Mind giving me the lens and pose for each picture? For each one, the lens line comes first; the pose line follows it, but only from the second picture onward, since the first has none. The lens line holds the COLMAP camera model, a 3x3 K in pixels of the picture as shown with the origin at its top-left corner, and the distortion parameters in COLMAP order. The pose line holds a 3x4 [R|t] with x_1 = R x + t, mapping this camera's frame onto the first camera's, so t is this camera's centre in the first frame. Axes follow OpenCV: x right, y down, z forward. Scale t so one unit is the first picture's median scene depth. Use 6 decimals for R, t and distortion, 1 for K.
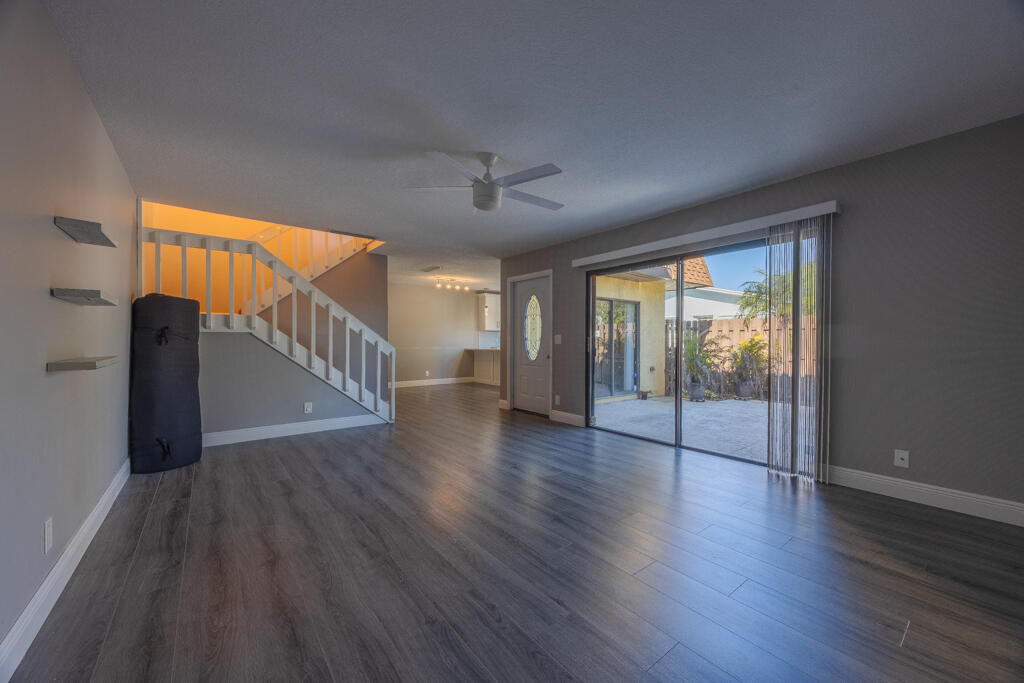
lens RADIAL K [[389.0, 0, 511.3], [0, 389.0, 343.2], [0, 0, 1]] dist [-0.006685, -0.000107]
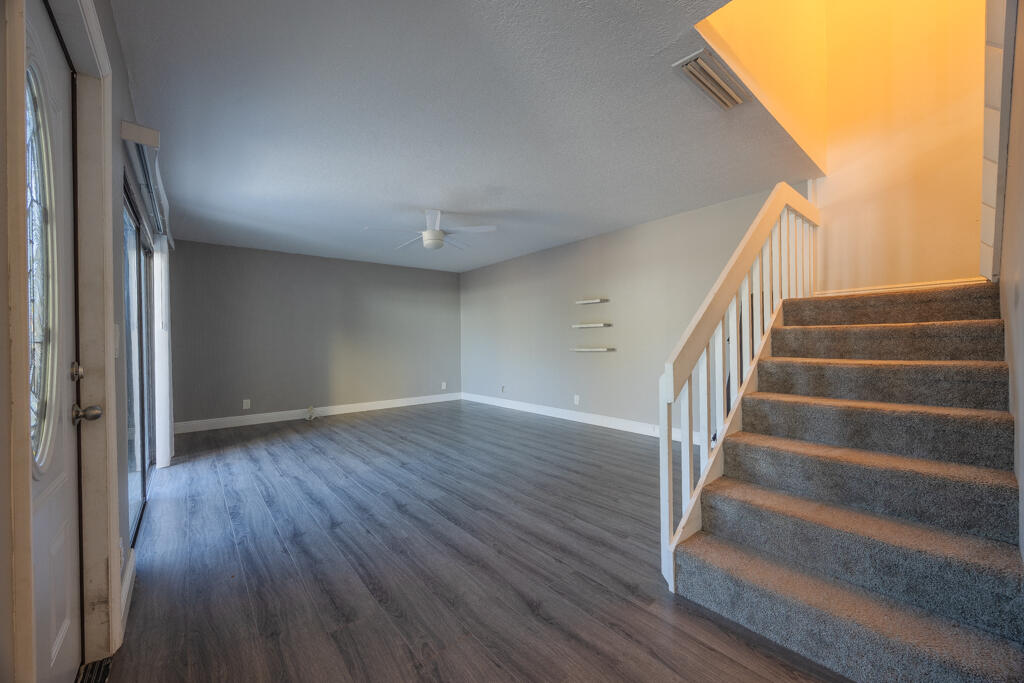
lens RADIAL K [[389.0, 0, 511.3], [0, 389.0, 343.2], [0, 0, 1]] dist [-0.006685, -0.000107]
pose [[-0.999427, 0.009472, -0.032507, -0.201687], [0.009208, 0.999923, 0.008271, -0.009134], [0.032583, 0.007967, -0.999437, 1.663419]]
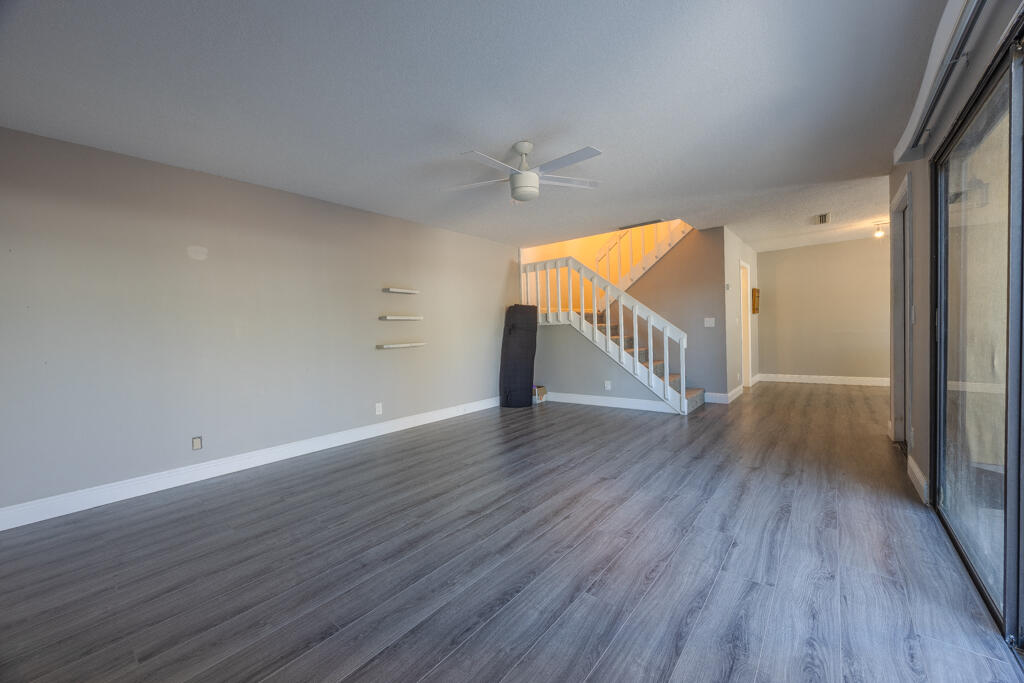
lens RADIAL K [[389.0, 0, 511.3], [0, 389.0, 343.2], [0, 0, 1]] dist [-0.006685, -0.000107]
pose [[0.215493, 0.018659, -0.976327, 0.631626], [0.028711, 0.999264, 0.025434, -0.000960], [0.976083, -0.033512, 0.214799, 0.513560]]
